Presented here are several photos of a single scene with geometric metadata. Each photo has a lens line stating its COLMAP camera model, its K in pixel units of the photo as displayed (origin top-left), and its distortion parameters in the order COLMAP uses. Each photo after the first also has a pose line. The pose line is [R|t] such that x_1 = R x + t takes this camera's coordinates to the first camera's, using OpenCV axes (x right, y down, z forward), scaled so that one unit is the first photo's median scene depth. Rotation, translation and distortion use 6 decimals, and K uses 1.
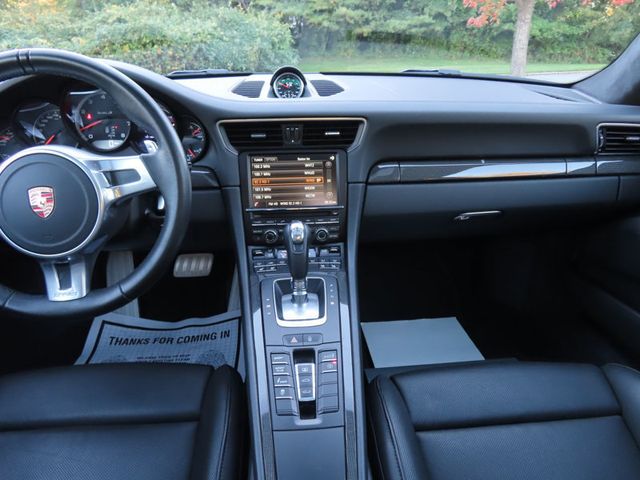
lens RADIAL K [[458.5, 0, 319.9], [0, 458.5, 241.3], [0, 0, 1]] dist [-0.007426, 0.009593]
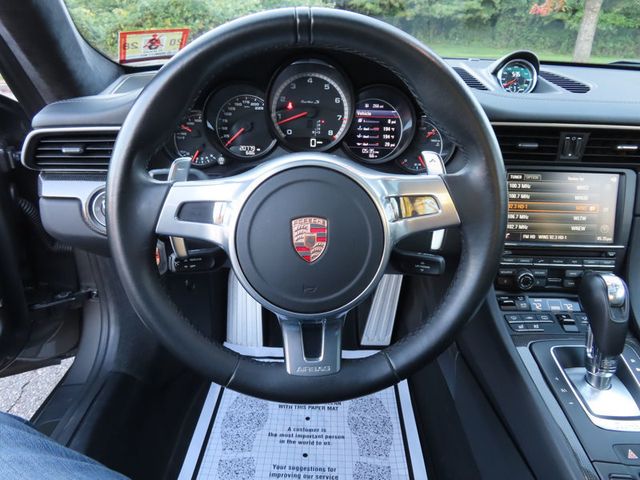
lens RADIAL K [[459.8, 0, 320.0], [0, 459.8, 240.0], [0, 0, 1]] dist [-0.005094, 0.005557]
pose [[0.996884, 0.064701, -0.045133, -0.266127], [-0.063308, 0.997492, 0.031640, -0.050985], [0.047067, -0.028684, 0.998480, 0.153285]]
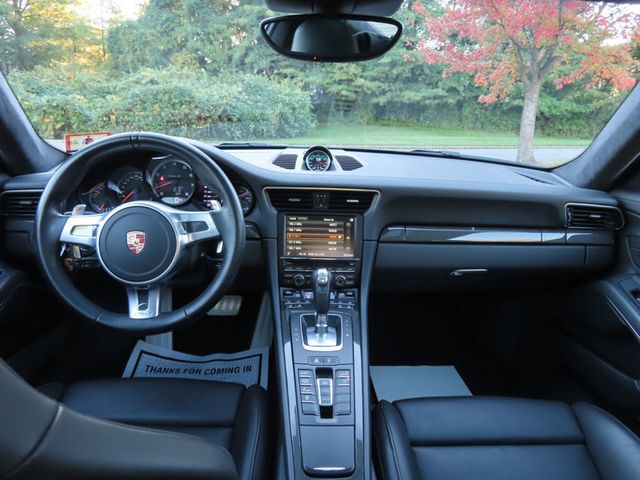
lens RADIAL K [[459.0, 0, 320.0], [0, 459.0, 240.0], [0, 0, 1]] dist [-0.005491, 0.001275]
pose [[0.998464, 0.049966, -0.023928, -0.017171], [-0.052633, 0.990343, -0.128261, 0.024565], [0.017288, 0.129324, 0.991452, -0.154389]]
